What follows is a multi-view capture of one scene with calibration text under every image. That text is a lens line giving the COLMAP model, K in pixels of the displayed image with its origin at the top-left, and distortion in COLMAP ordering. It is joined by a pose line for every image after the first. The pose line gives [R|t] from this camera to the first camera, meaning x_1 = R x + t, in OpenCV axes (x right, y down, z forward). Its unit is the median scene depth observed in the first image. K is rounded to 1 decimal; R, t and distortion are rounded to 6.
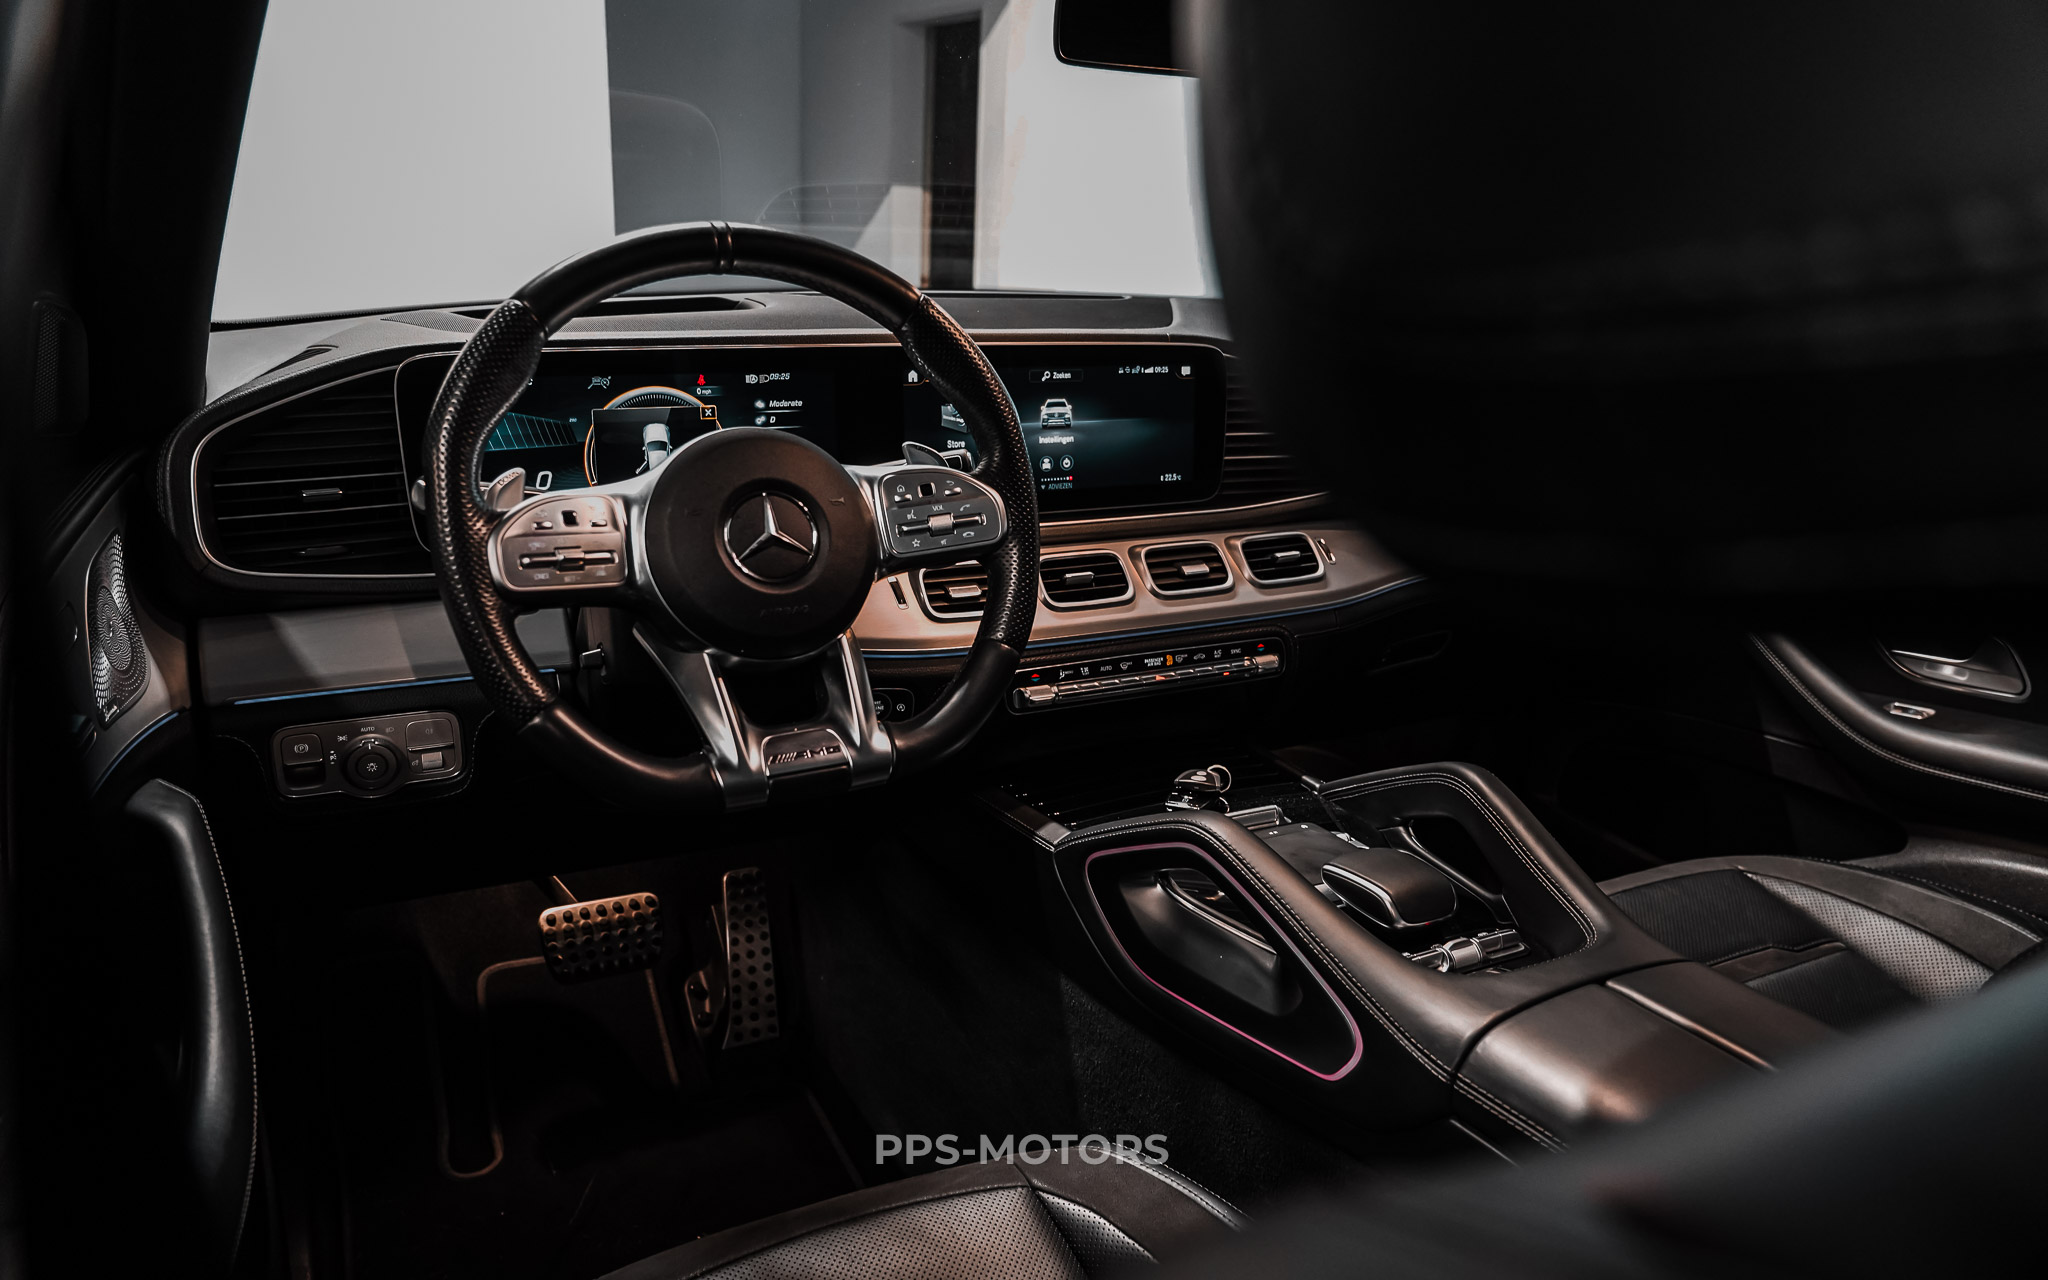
lens RADIAL K [[1410.3, 0, 997.3], [0, 1410.3, 623.0], [0, 0, 1]] dist [-0.023933, 0.002167]
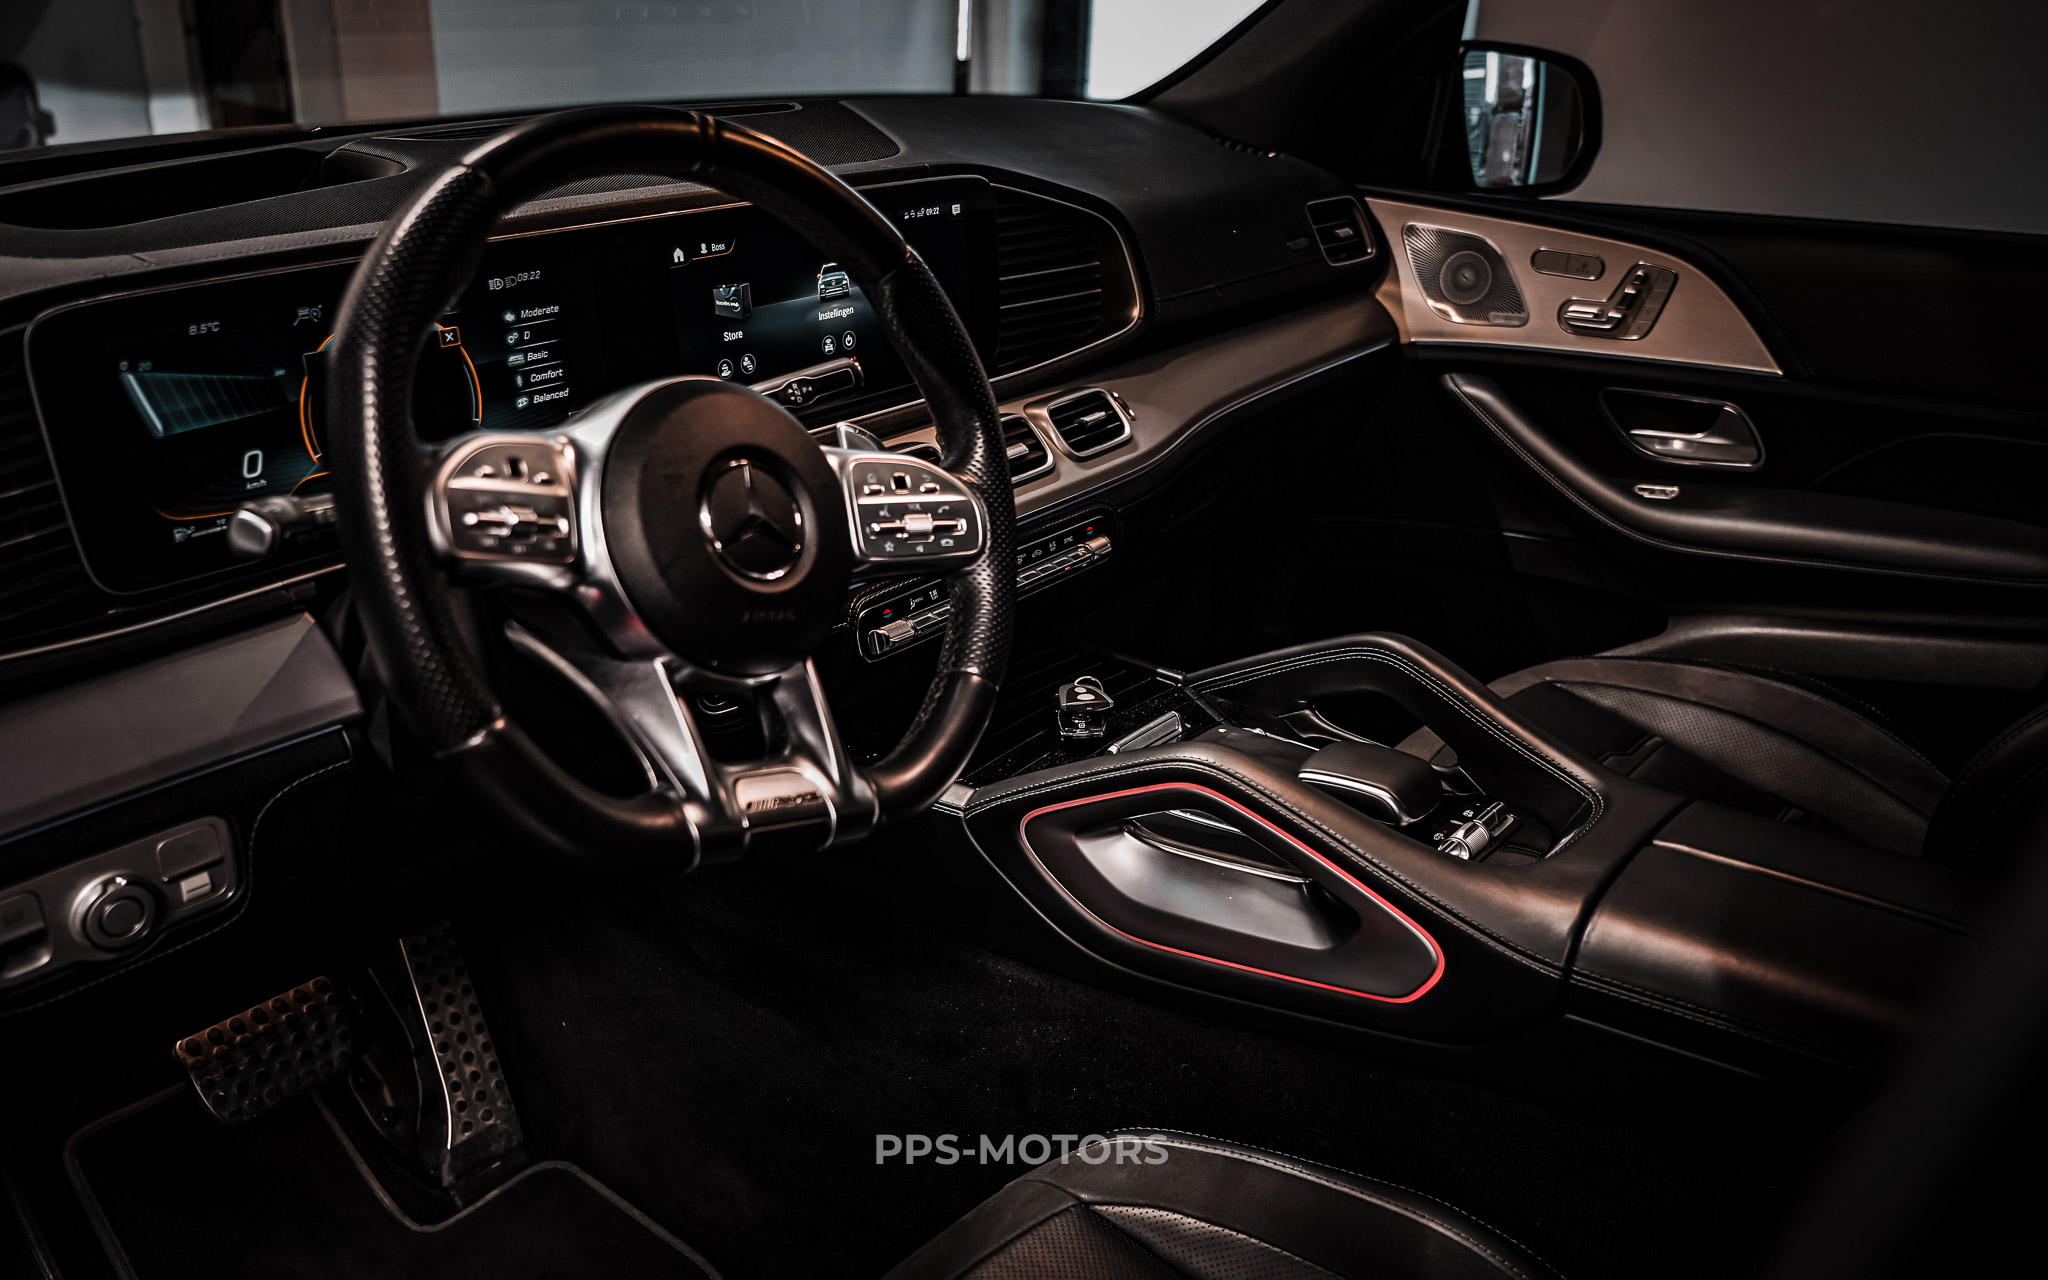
lens RADIAL K [[1749.1, 0, 1029.5], [0, 1749.1, 610.8], [0, 0, 1]] dist [0.004534, 0.004459]
pose [[0.908713, -0.168027, 0.382109, -0.269285], [0.127510, 0.983387, 0.129190, -0.078749], [-0.397469, -0.068674, 0.915042, 0.033187]]
